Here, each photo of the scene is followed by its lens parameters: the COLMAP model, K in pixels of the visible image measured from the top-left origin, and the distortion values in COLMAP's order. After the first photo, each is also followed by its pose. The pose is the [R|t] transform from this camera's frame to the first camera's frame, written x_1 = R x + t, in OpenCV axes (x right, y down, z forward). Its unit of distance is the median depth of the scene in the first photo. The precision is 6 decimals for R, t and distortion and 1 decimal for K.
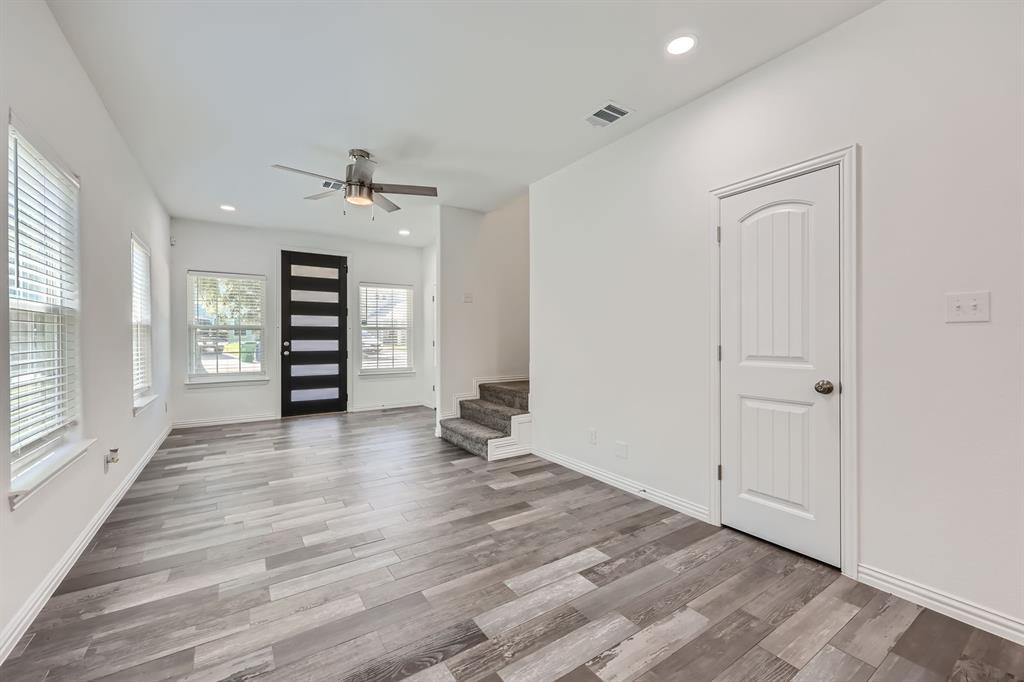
lens RADIAL K [[414.1, 0, 512.3], [0, 414.1, 339.3], [0, 0, 1]] dist [0.003123, -0.000131]
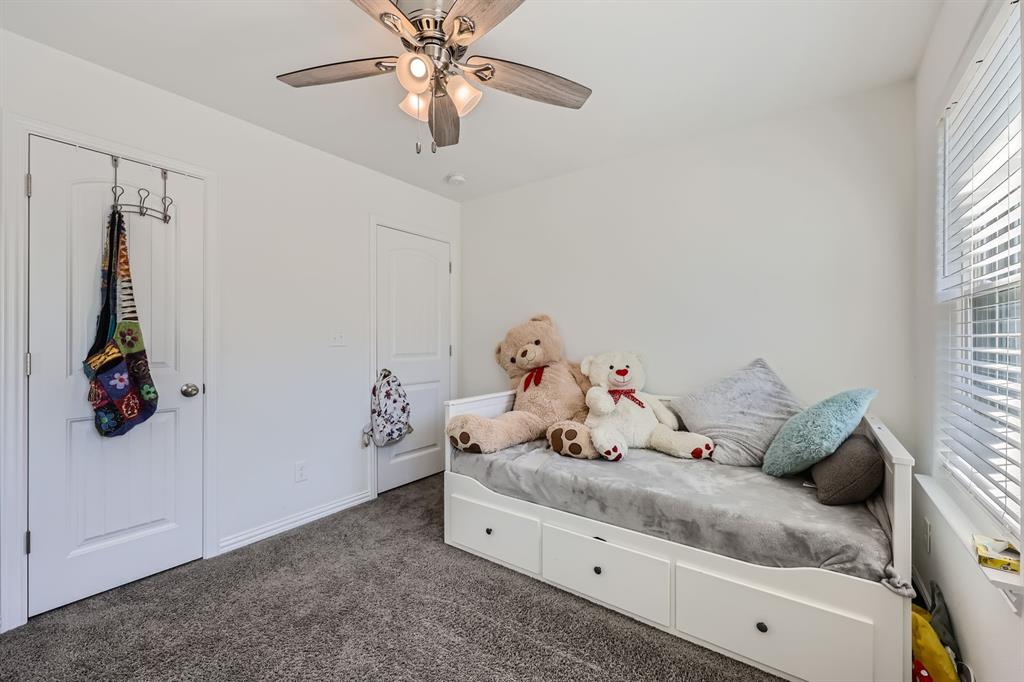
lens RADIAL K [[414.1, 0, 514.1], [0, 414.1, 338.4], [0, 0, 1]] dist [0.003123, -0.000131]
pose [[-0.339023, 0.010374, 0.940721, -0.473238], [0.004956, 0.999945, -0.009241, 0.001020], [-0.940765, 0.001529, -0.339056, 0.575822]]
